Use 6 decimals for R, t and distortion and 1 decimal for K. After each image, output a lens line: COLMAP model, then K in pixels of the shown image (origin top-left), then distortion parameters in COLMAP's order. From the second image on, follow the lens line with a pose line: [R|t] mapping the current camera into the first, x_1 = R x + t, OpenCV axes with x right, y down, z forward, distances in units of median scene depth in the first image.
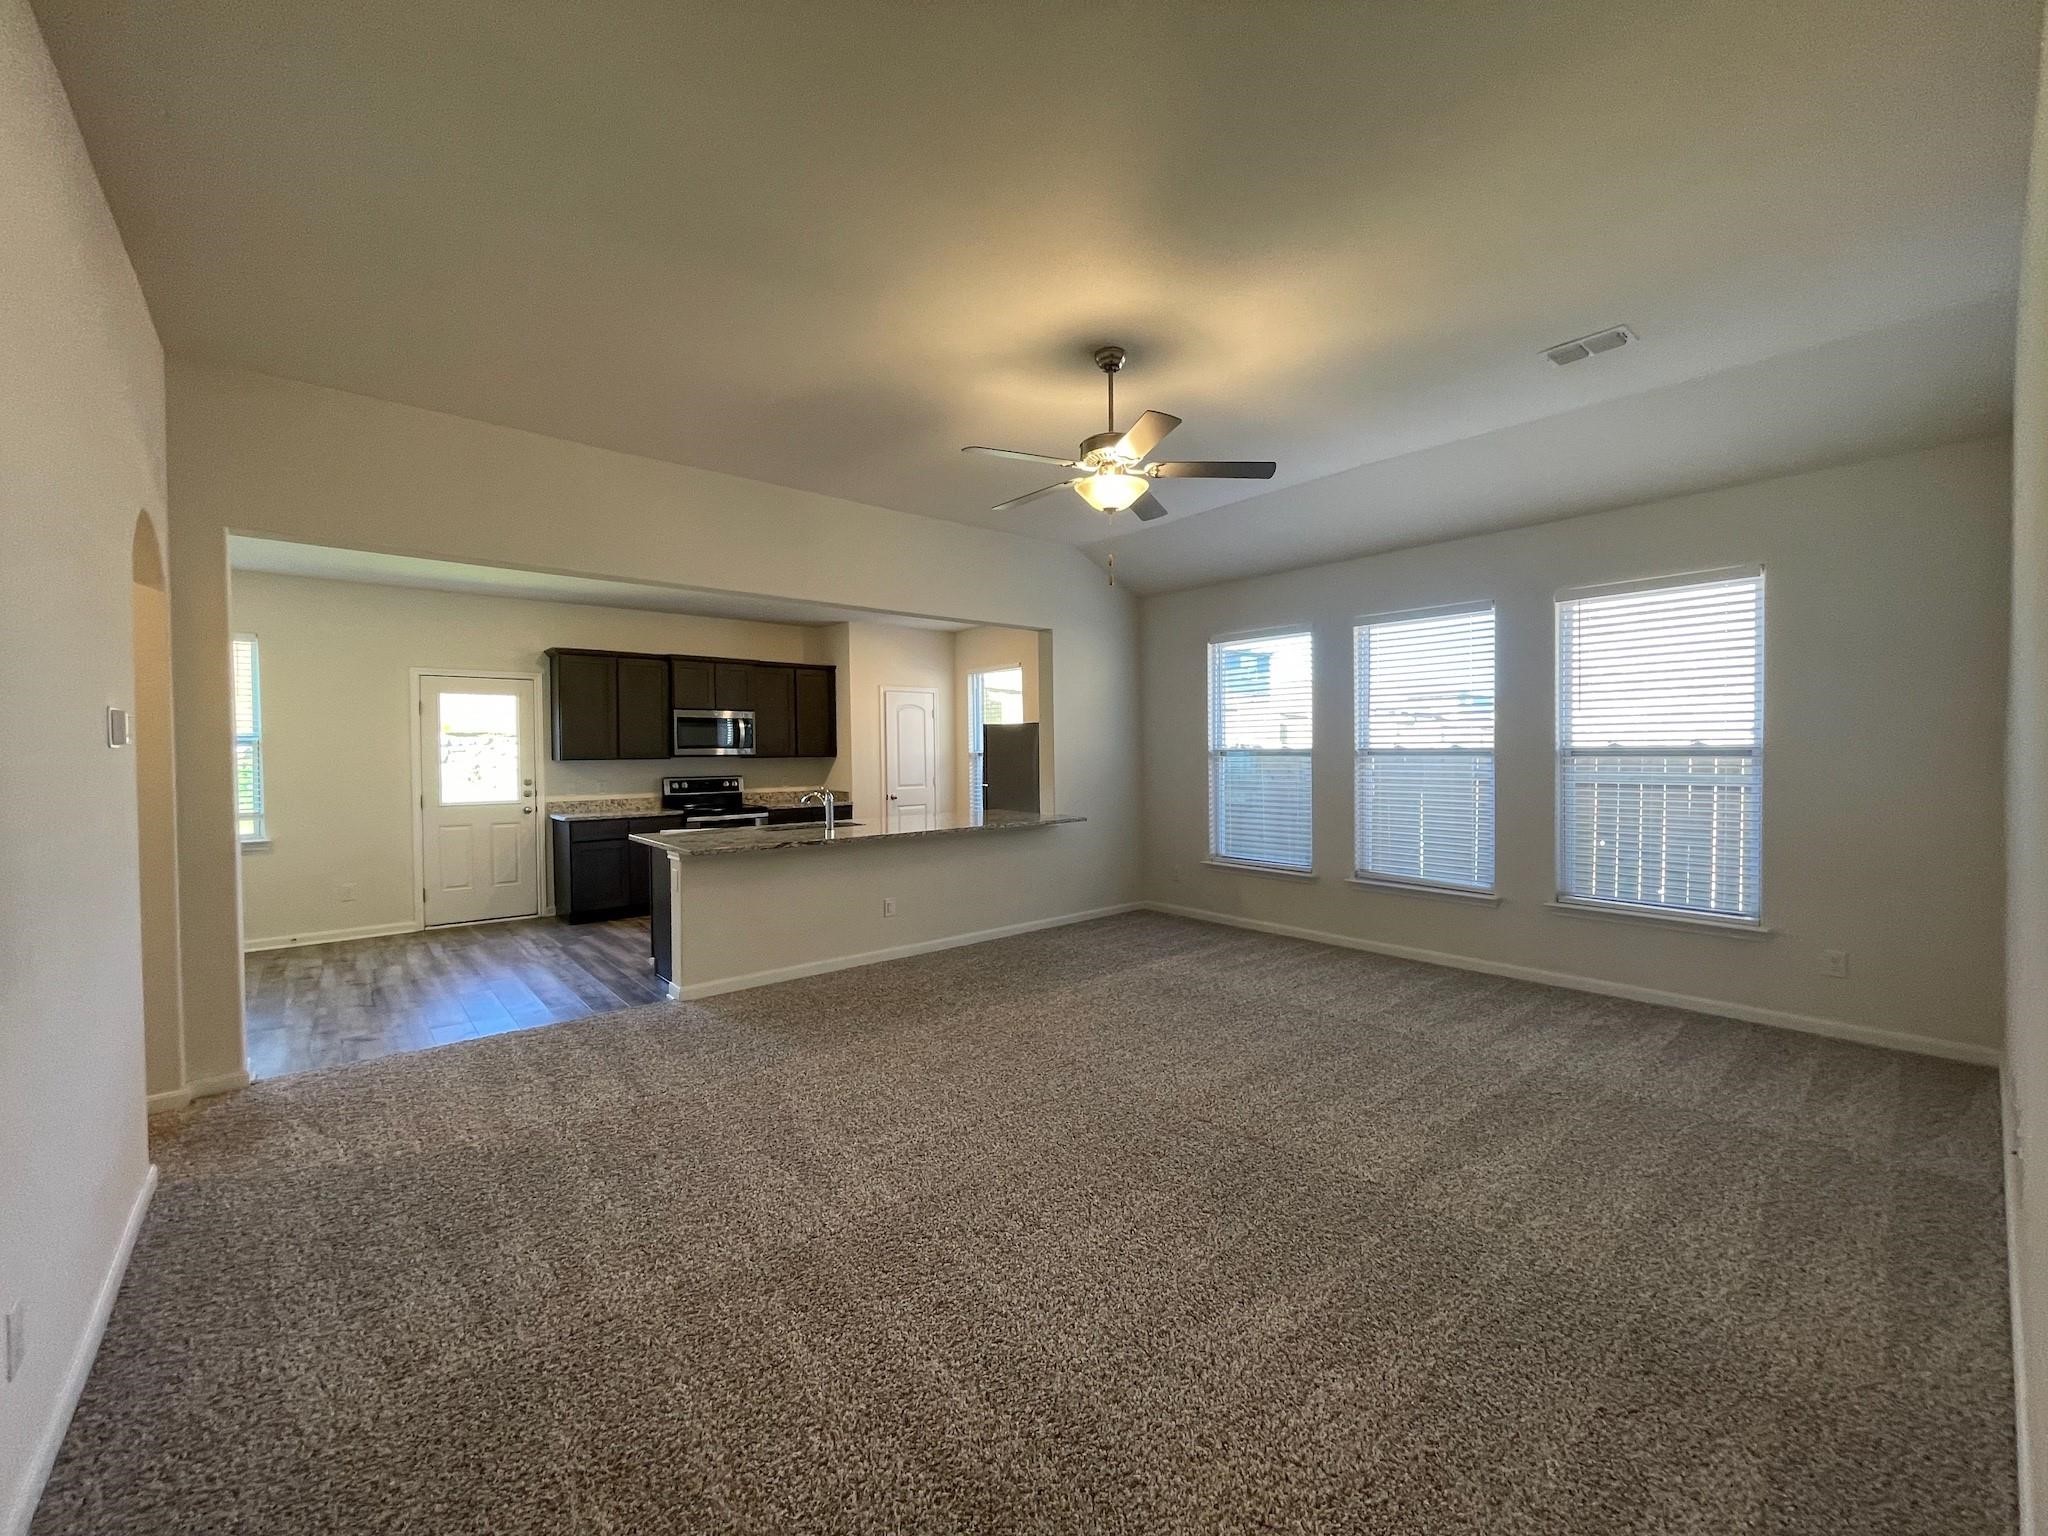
lens RADIAL K [[828.0, 0, 1020.5], [0, 828.0, 765.2], [0, 0, 1]] dist [-0.000783, 0.000143]
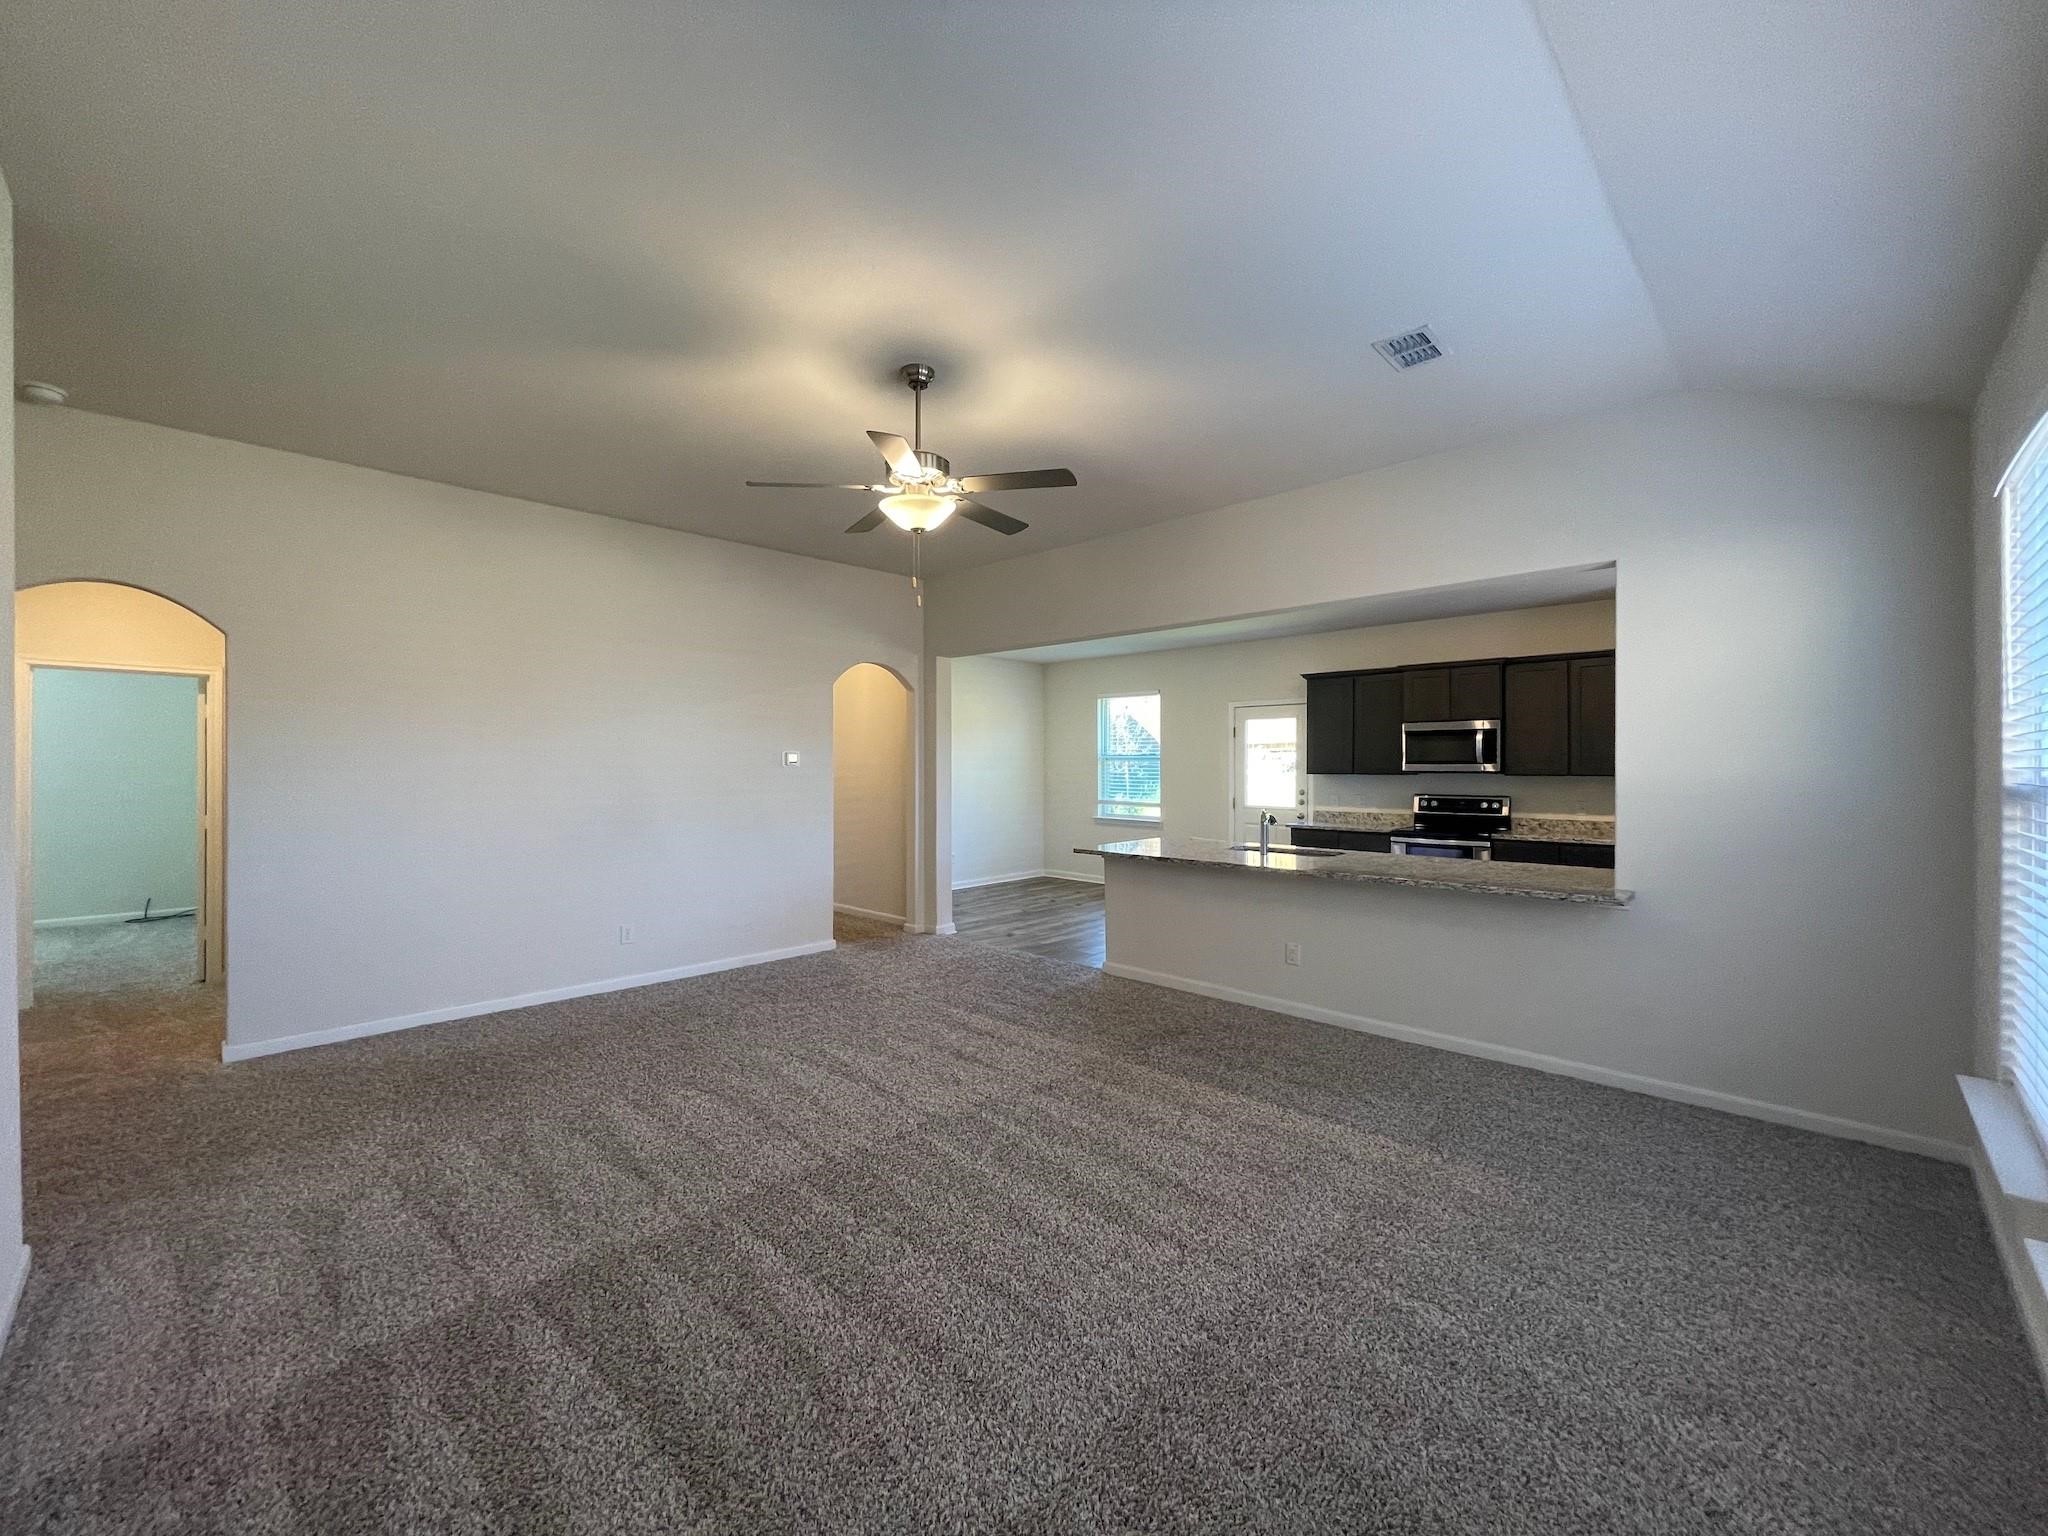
lens RADIAL K [[828.0, 0, 1020.5], [0, 828.0, 765.2], [0, 0, 1]] dist [-0.000783, 0.000143]
pose [[0.104116, 0.010175, -0.994513, 0.501348], [-0.018981, 0.999786, 0.008242, -0.018745], [0.994384, 0.018019, 0.104286, 0.477367]]
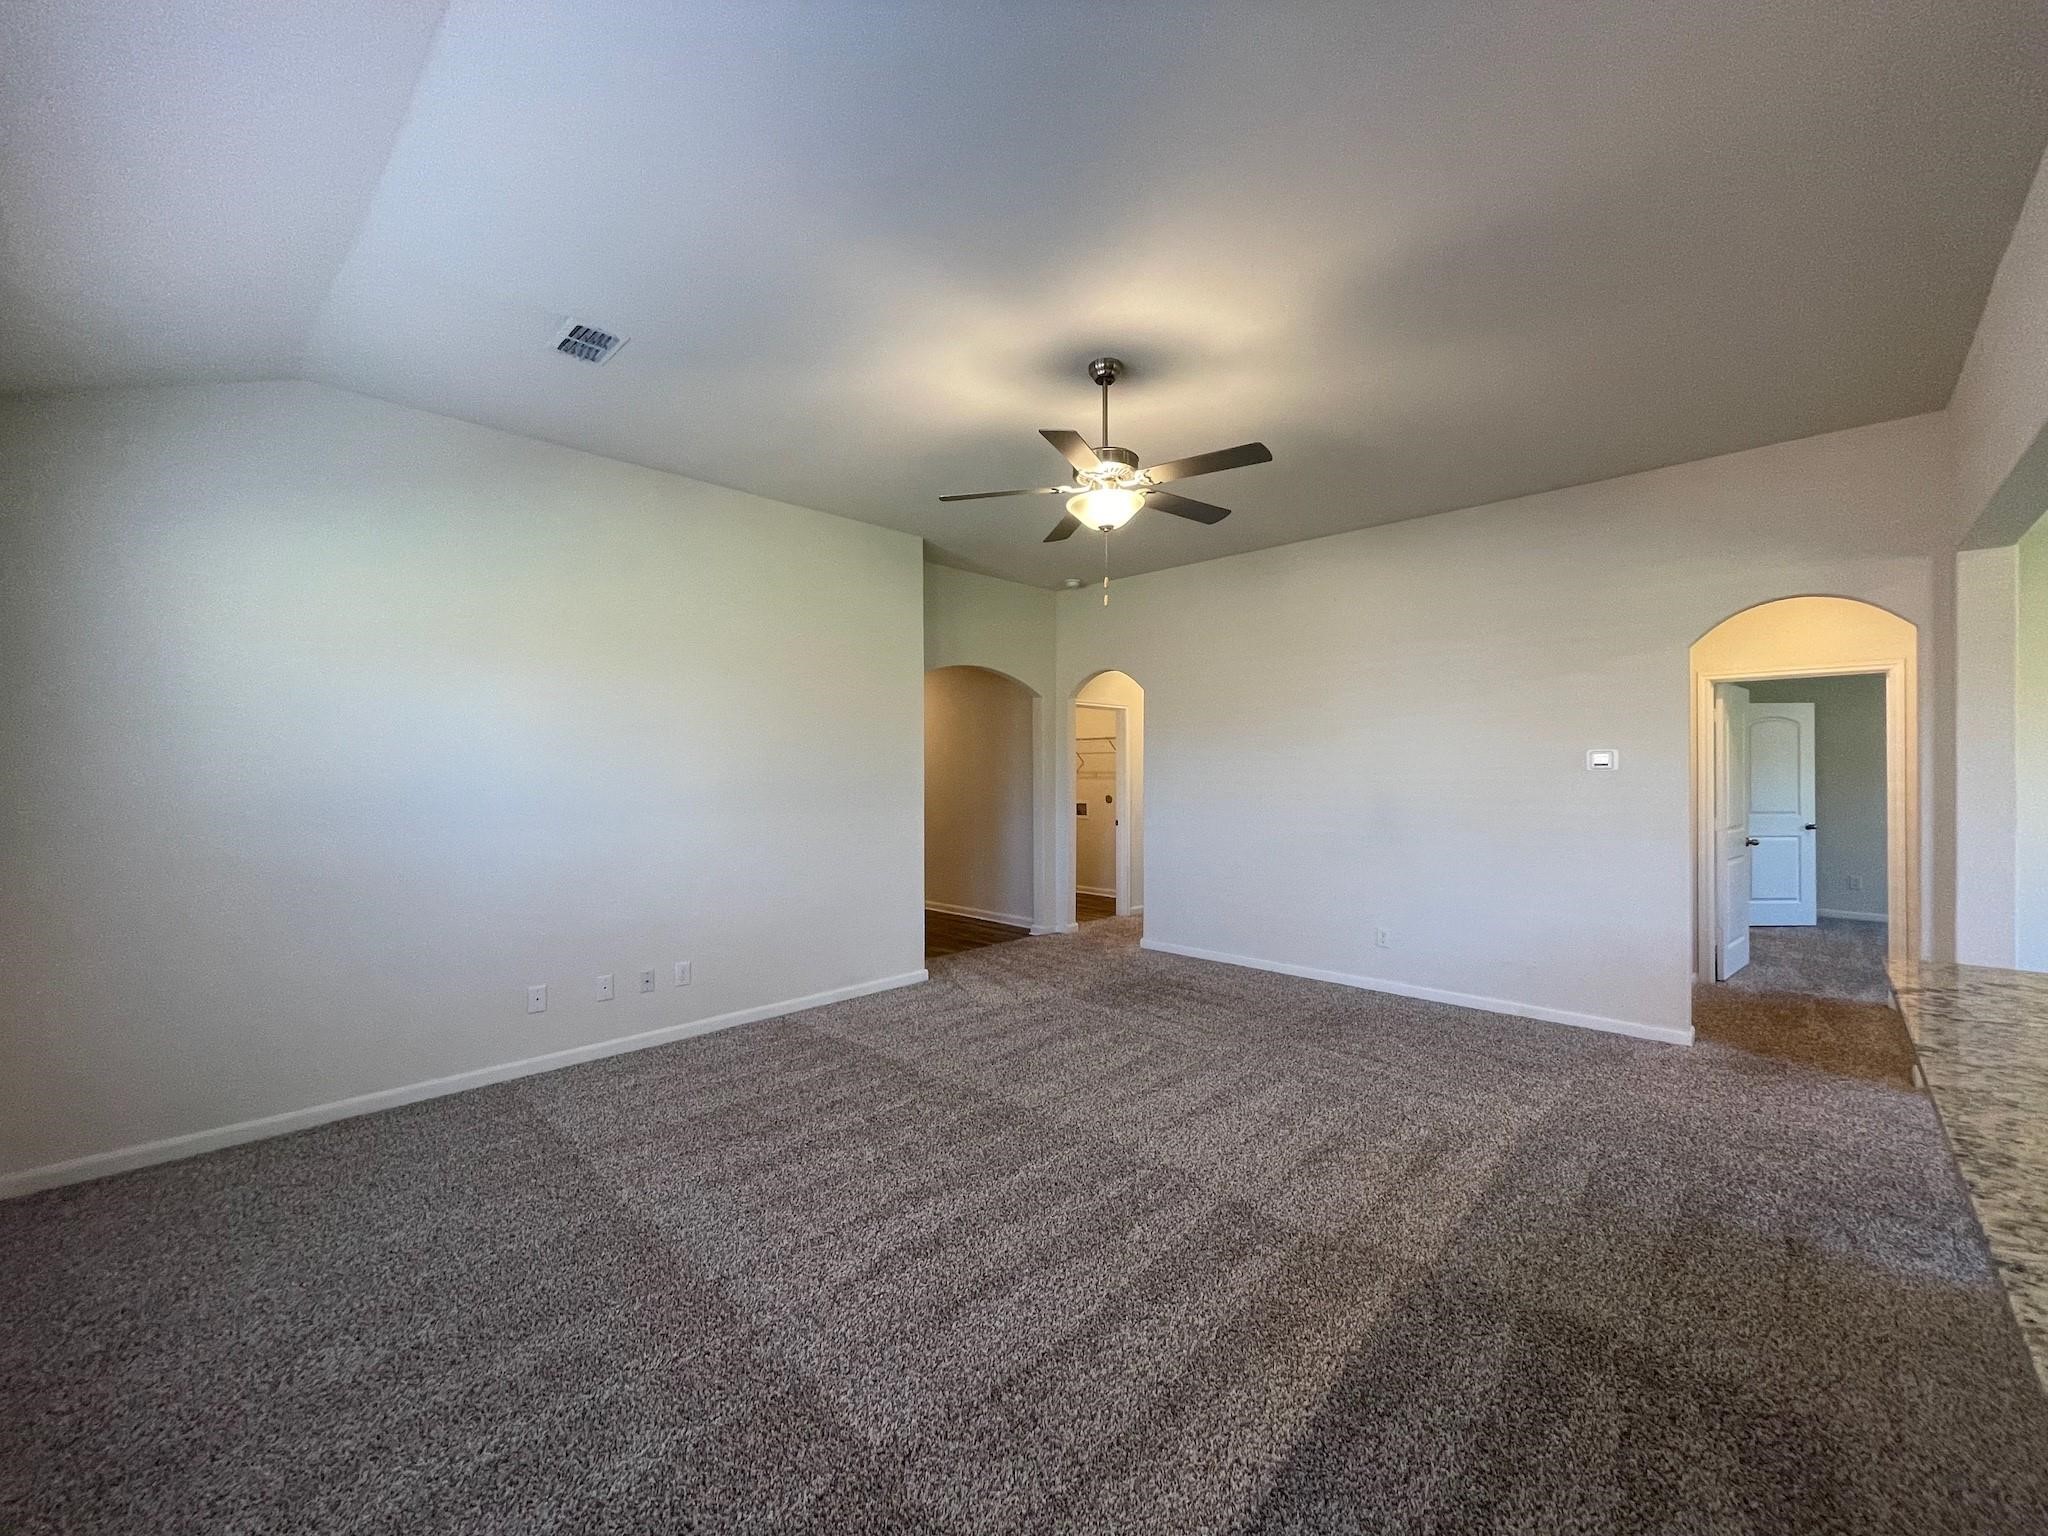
lens RADIAL K [[828.0, 0, 1020.5], [0, 828.0, 765.2], [0, 0, 1]] dist [-0.000783, 0.000143]
pose [[-0.994290, 0.010179, -0.106225, 0.133688], [0.008840, 0.999875, 0.013076, -0.021963], [0.106345, 0.012063, -0.994256, 0.906630]]
